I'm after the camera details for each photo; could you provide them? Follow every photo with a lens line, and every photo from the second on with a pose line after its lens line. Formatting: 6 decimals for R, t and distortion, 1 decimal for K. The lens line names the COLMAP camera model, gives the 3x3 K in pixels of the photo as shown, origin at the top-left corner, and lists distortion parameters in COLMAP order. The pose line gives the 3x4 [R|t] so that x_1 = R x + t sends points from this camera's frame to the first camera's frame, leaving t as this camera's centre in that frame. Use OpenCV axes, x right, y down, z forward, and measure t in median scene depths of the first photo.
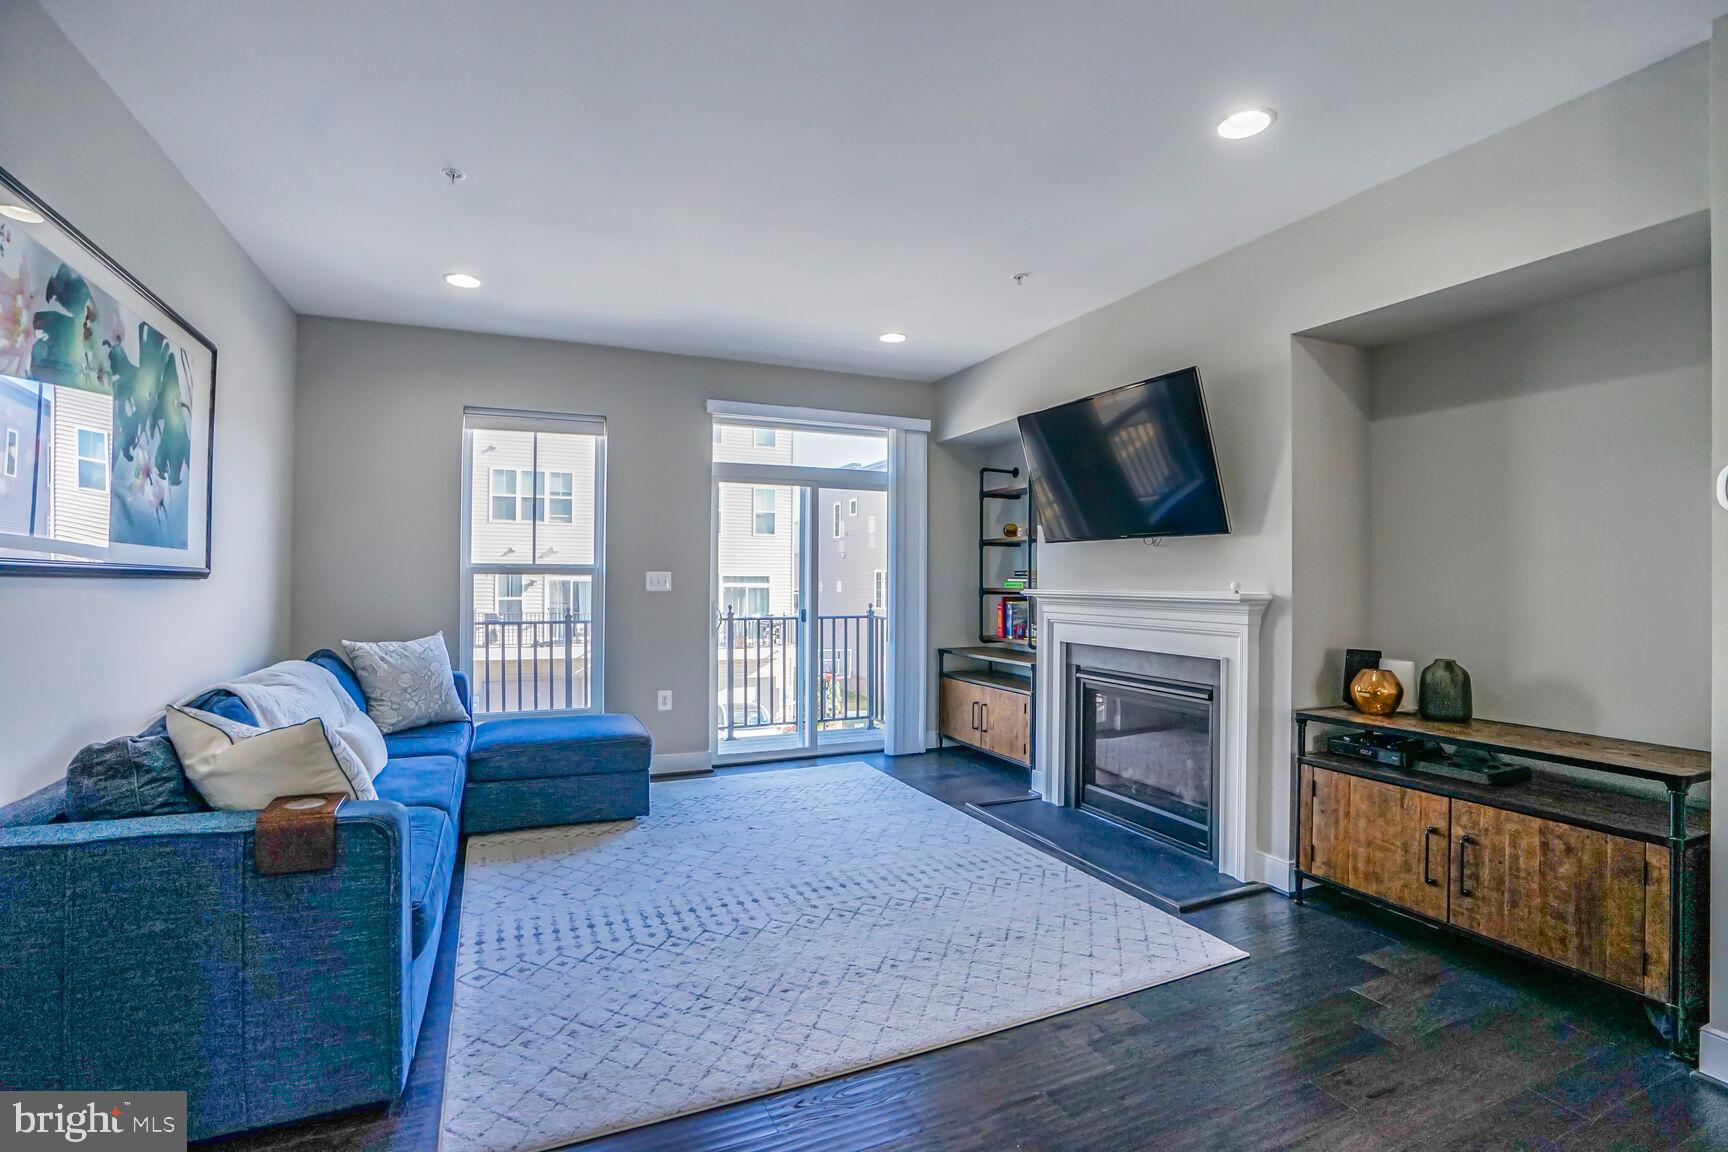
lens RADIAL K [[789.9, 0, 854.5], [0, 789.9, 577.9], [0, 0, 1]] dist [-0.048760, 0.021141]
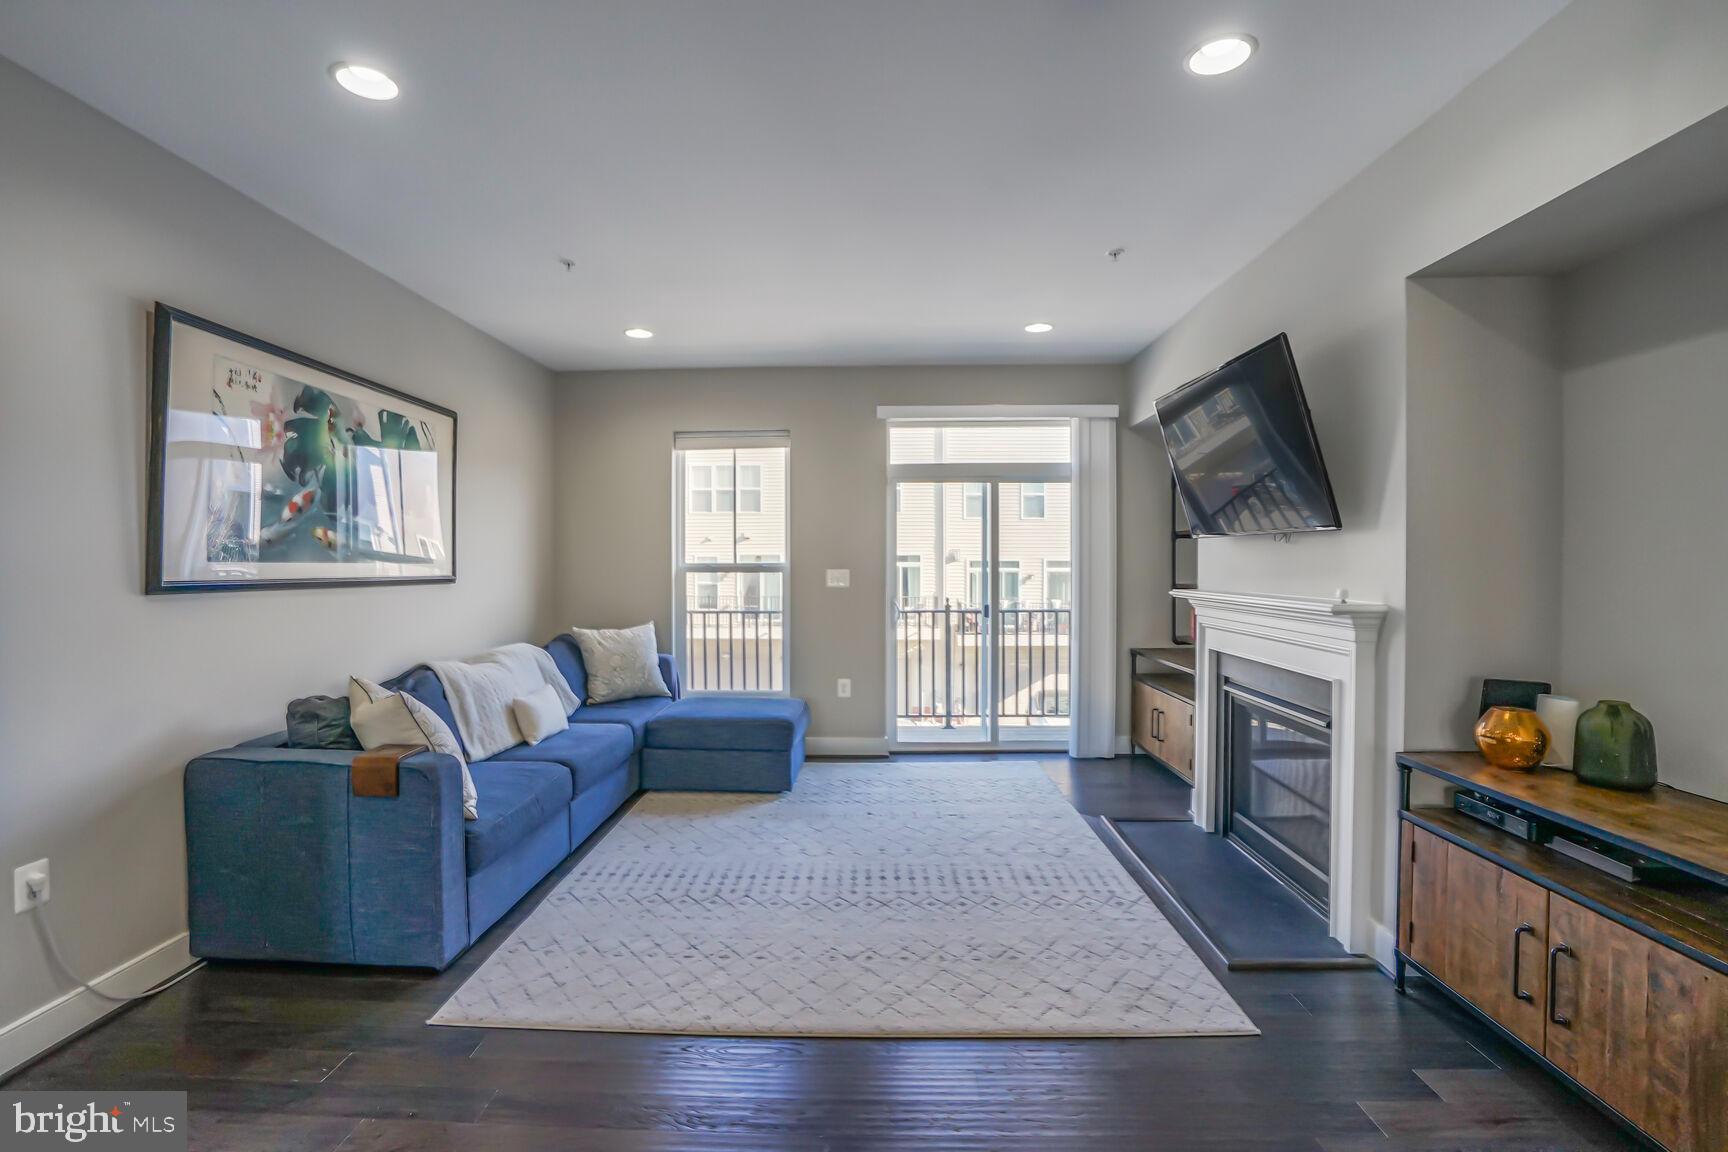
lens RADIAL K [[789.9, 0, 854.5], [0, 789.9, 577.9], [0, 0, 1]] dist [-0.048760, 0.021141]
pose [[0.902811, 0.000394, -0.430038, 0.367594], [0.008851, 0.999771, 0.019498, -0.026565], [0.429947, -0.021409, 0.902600, 0.039824]]
